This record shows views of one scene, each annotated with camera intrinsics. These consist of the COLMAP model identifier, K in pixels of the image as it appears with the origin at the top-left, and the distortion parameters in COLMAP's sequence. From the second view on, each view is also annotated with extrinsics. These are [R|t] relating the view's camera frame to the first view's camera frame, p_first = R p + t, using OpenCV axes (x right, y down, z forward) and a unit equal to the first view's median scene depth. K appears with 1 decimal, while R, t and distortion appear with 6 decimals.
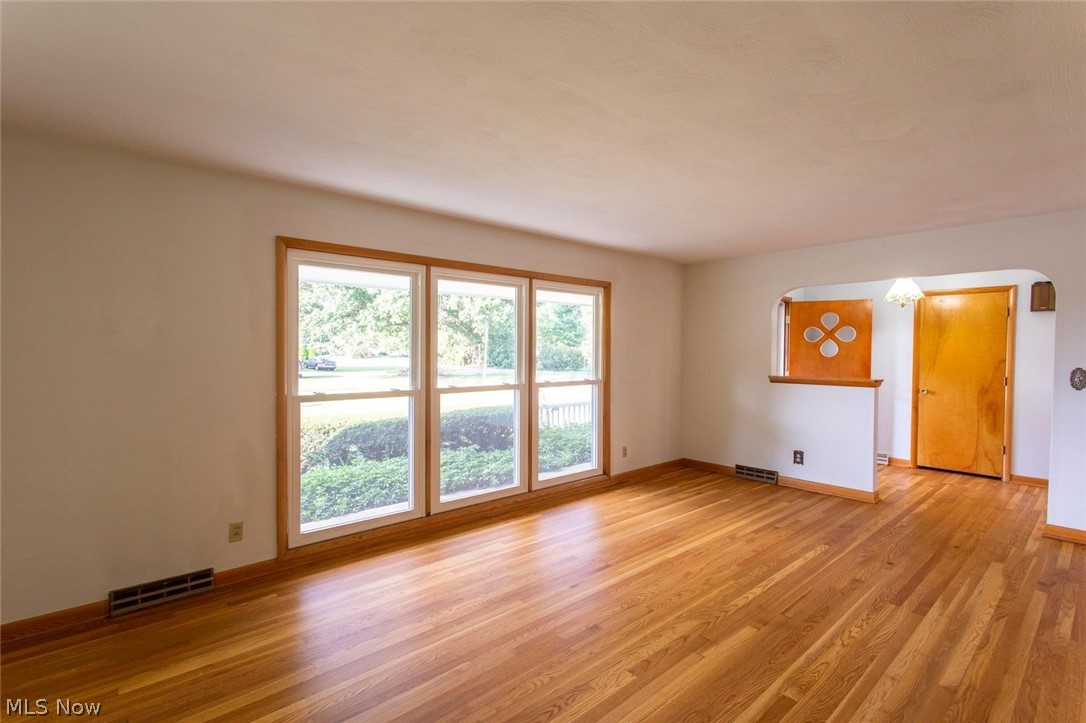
lens RADIAL K [[515.5, 0, 538.1], [0, 515.5, 361.6], [0, 0, 1]] dist [0.002681, 0.000809]
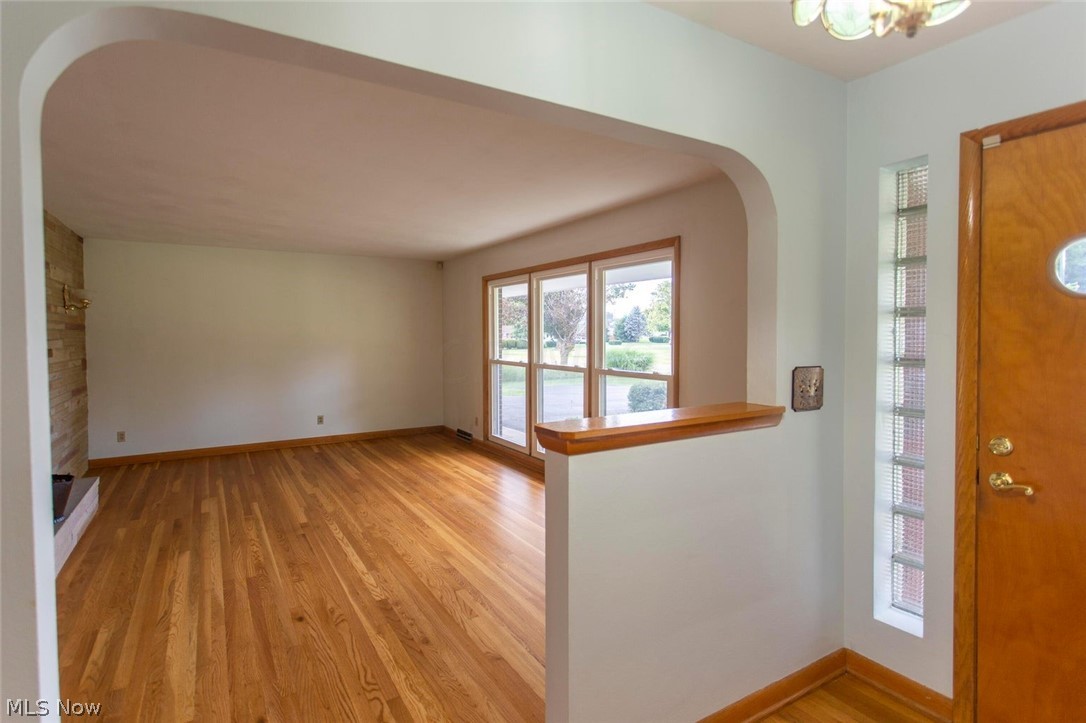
lens RADIAL K [[545.9, 0, 531.6], [0, 545.9, 343.2], [0, 0, 1]] dist [0.000454, 0.000744]
pose [[-0.189977, 0.015709, -0.981663, 1.349136], [-0.019700, 0.999610, 0.019808, -0.031865], [0.981591, 0.023102, -0.189593, 1.426445]]
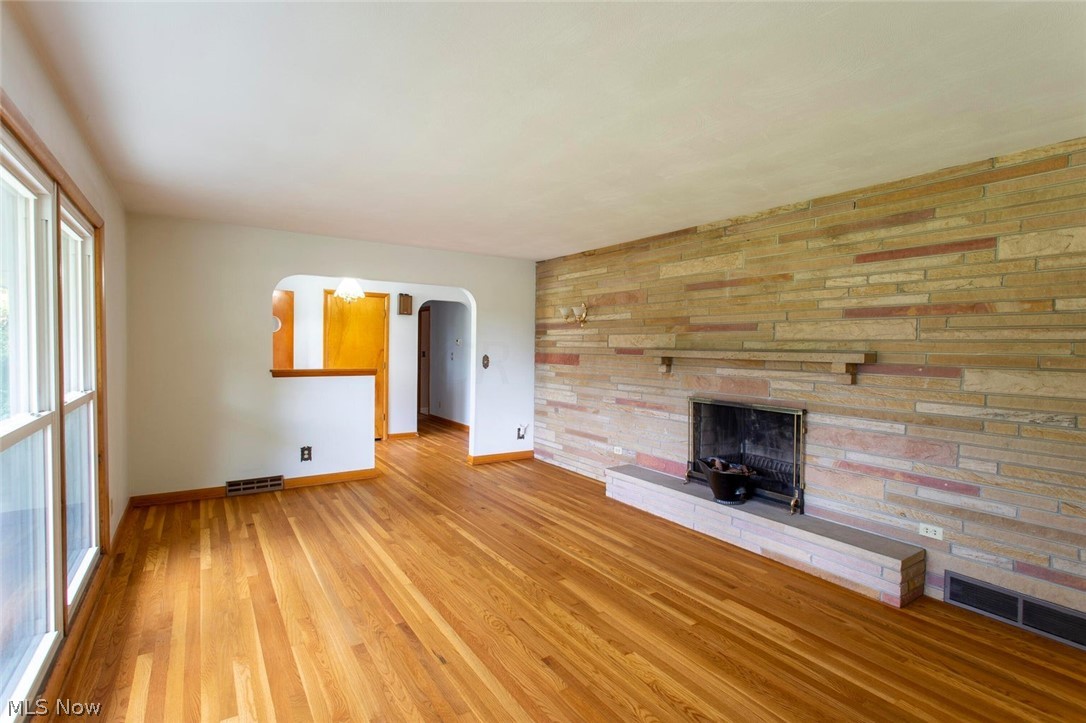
lens RADIAL K [[515.5, 0, 538.1], [0, 515.5, 361.6], [0, 0, 1]] dist [0.002681, 0.000809]
pose [[0.145311, -0.032688, 0.988846, -0.551764], [0.007404, 0.999462, 0.031951, -0.017753], [-0.989358, 0.002678, 0.145475, 0.653102]]
